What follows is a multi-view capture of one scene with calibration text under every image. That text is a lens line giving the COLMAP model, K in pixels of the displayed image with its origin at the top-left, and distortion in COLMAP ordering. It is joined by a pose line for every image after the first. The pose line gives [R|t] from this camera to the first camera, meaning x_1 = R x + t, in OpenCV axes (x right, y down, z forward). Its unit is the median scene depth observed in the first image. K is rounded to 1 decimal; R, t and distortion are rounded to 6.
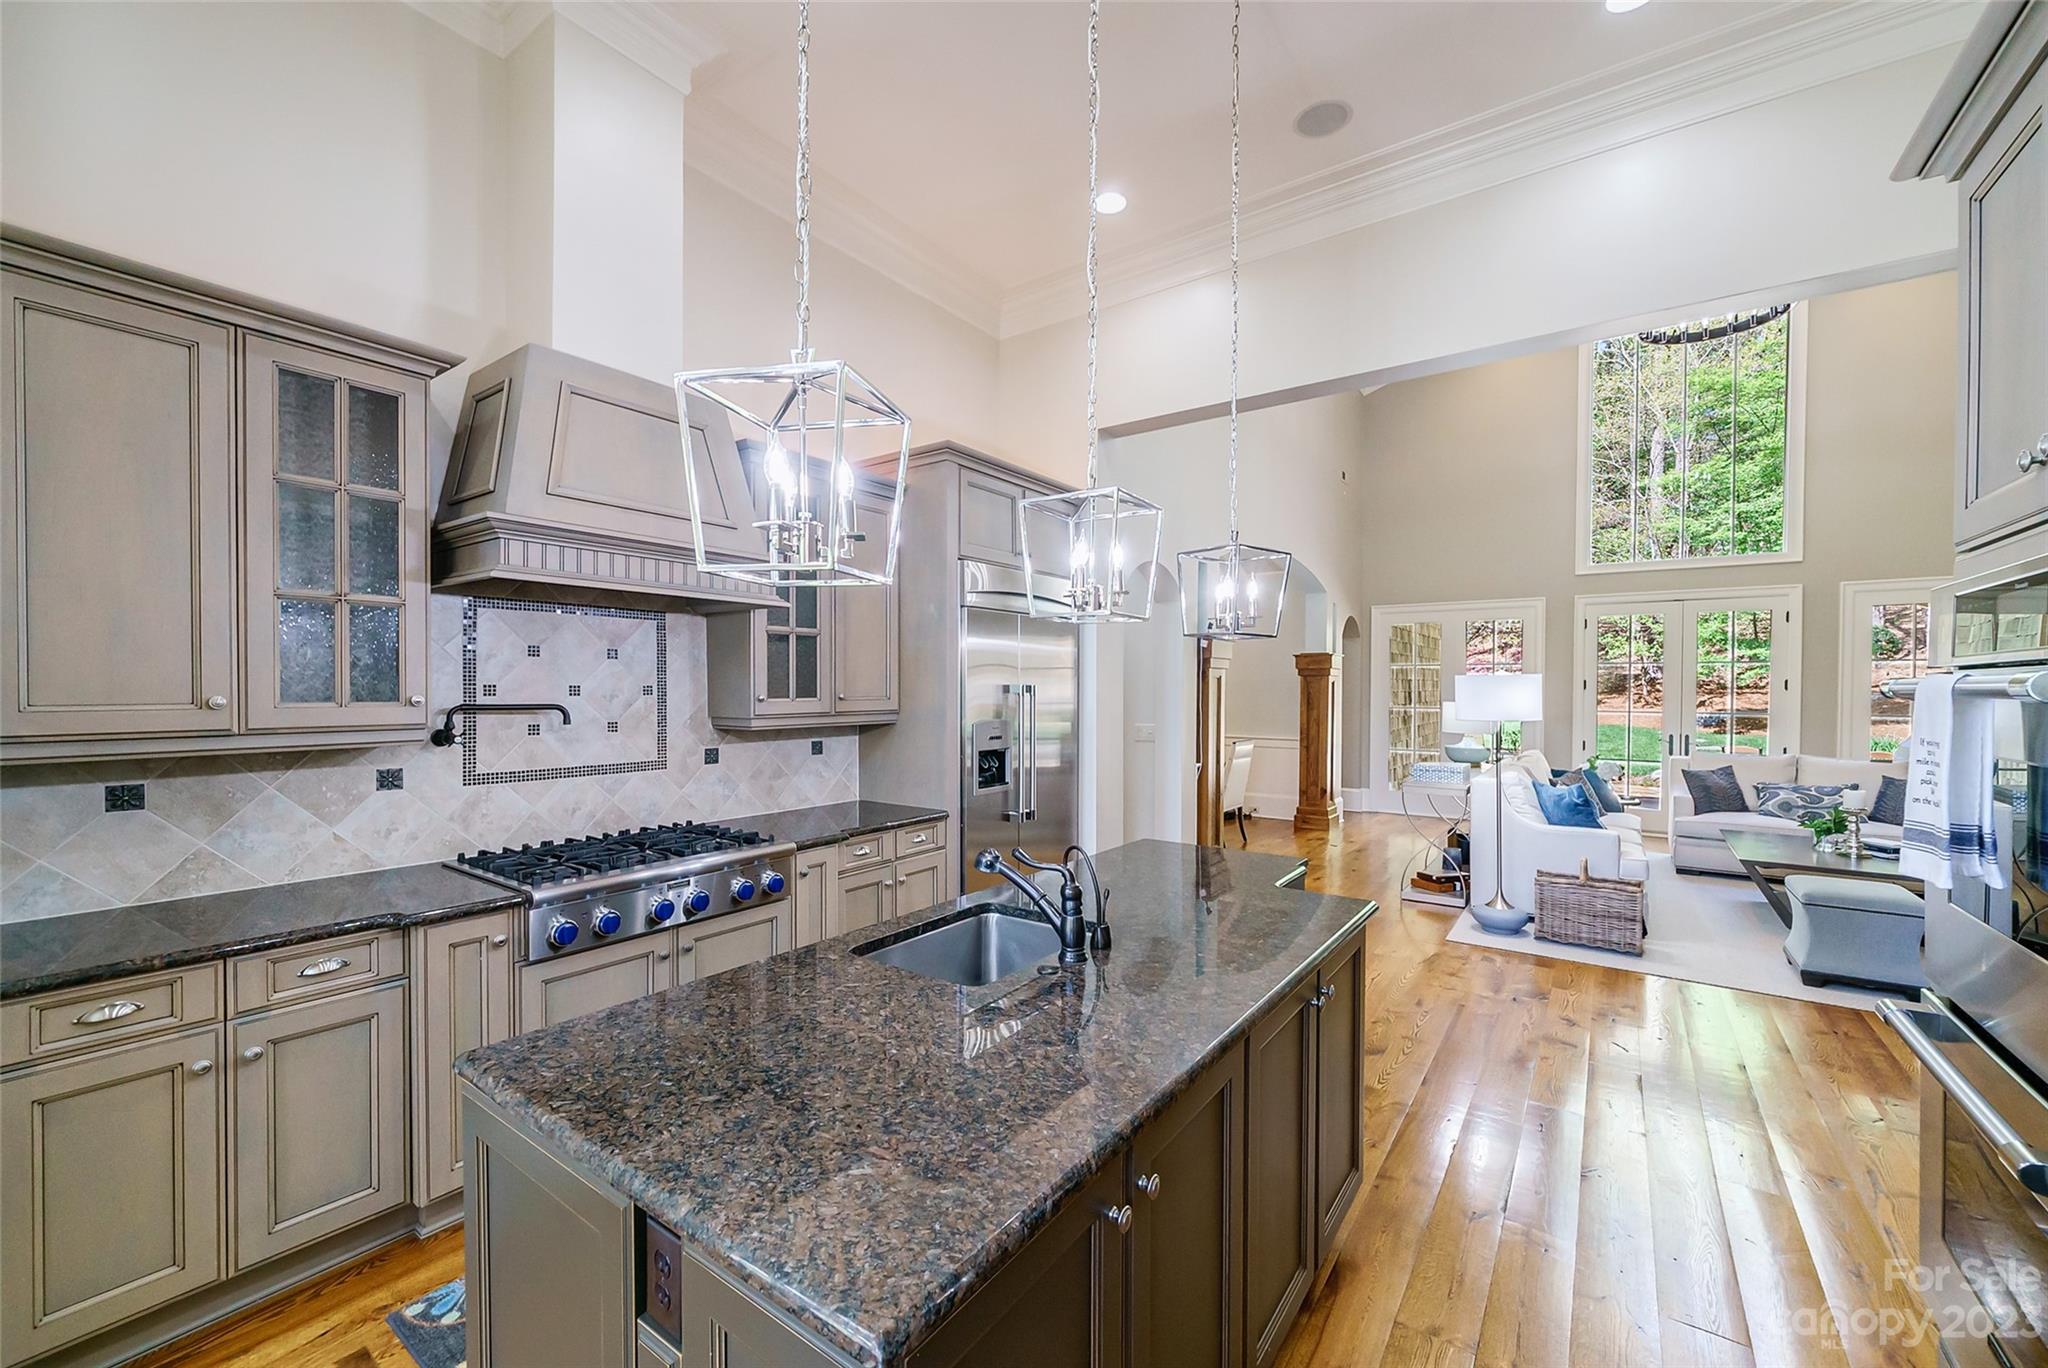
lens RADIAL K [[795.9, 0, 1016.5], [0, 795.9, 696.7], [0, 0, 1]] dist [-0.003179, -0.000371]
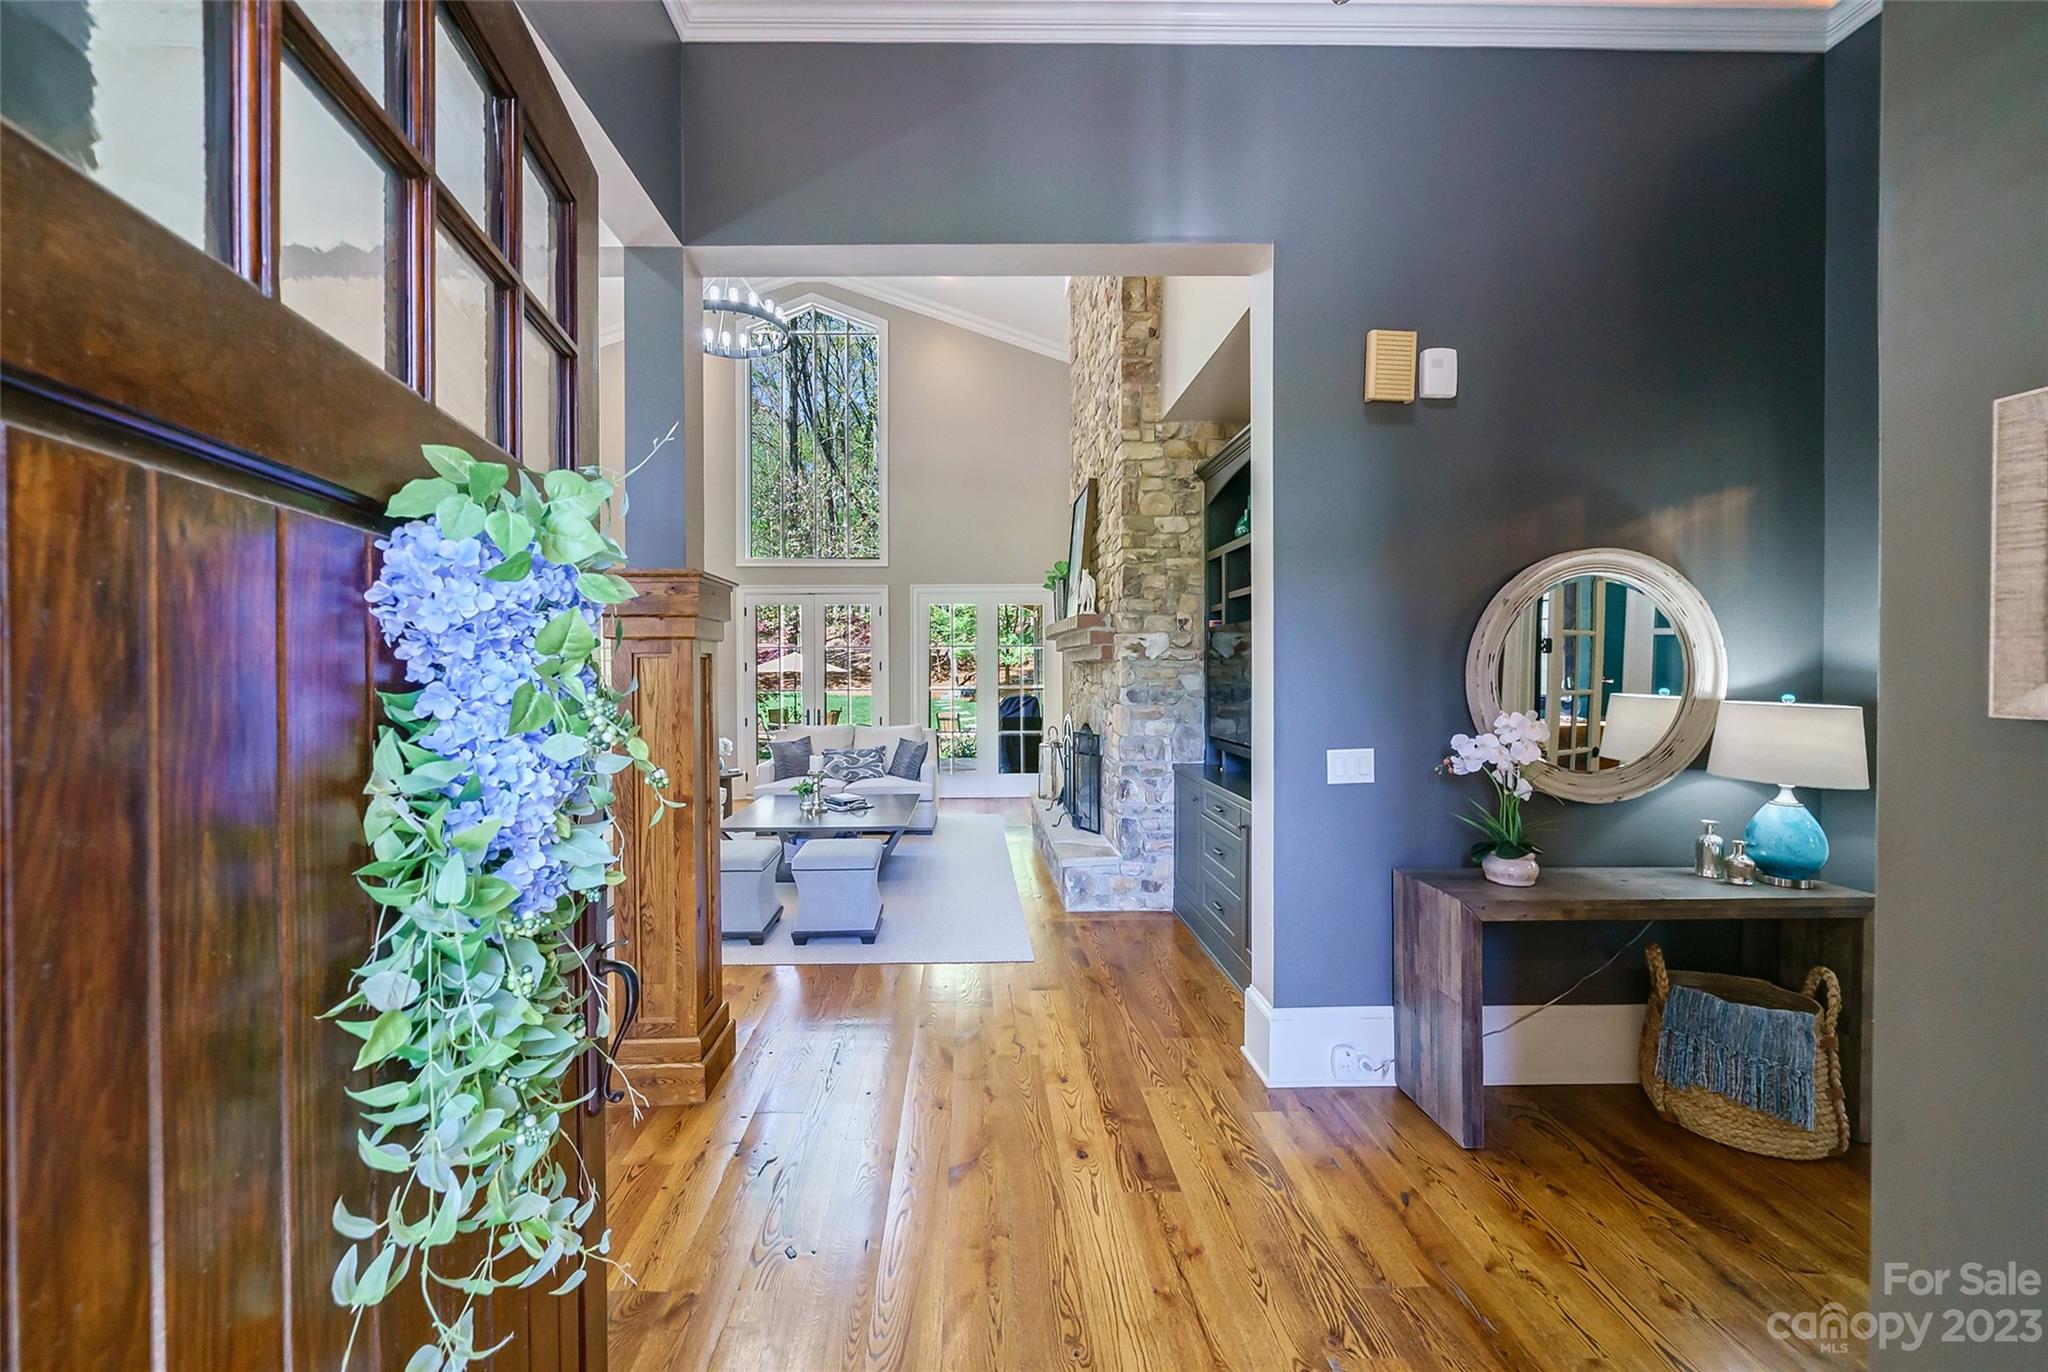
lens RADIAL K [[773.5, 0, 977.9], [0, 773.5, 671.3], [0, 0, 1]] dist [-0.000262, -0.000028]
pose [[0.799655, -0.011686, 0.600346, 0.811037], [0.015322, 0.999882, -0.000946, -0.006861], [-0.600265, 0.009955, 0.799739, -0.110184]]
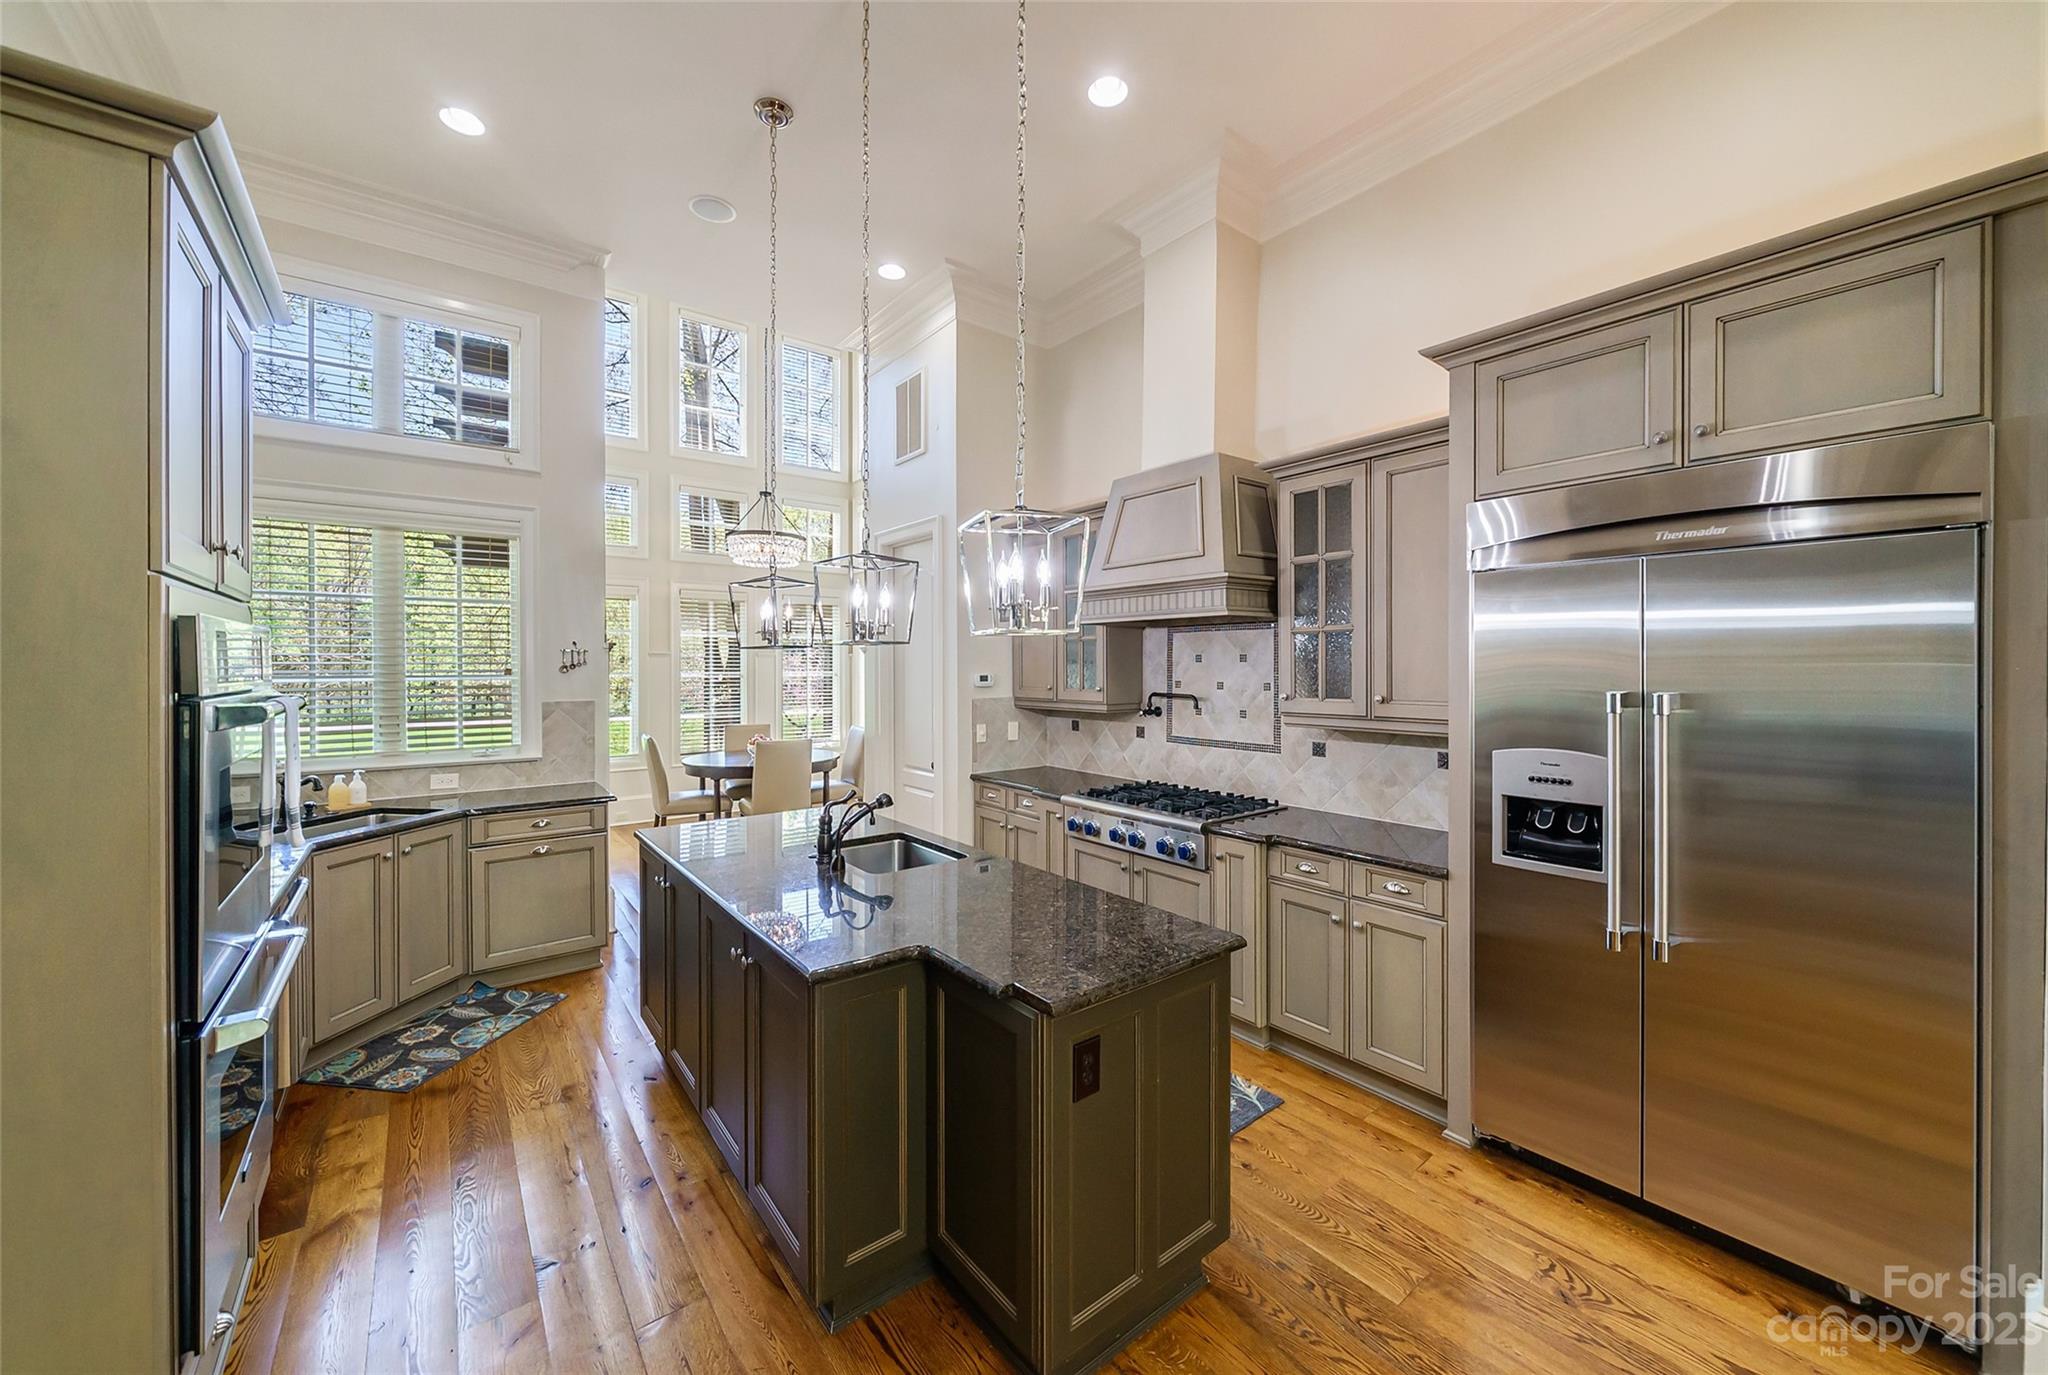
lens RADIAL K [[764.3, 0, 1004.1], [0, 764.3, 666.6], [0, 0, 1]] dist [-0.000814, -0.000147]
pose [[-0.283199, -0.000867, -0.959061, 0.761809], [-0.010572, 0.999942, 0.002217, -0.036580], [0.959003, 0.010767, -0.283192, 0.926171]]
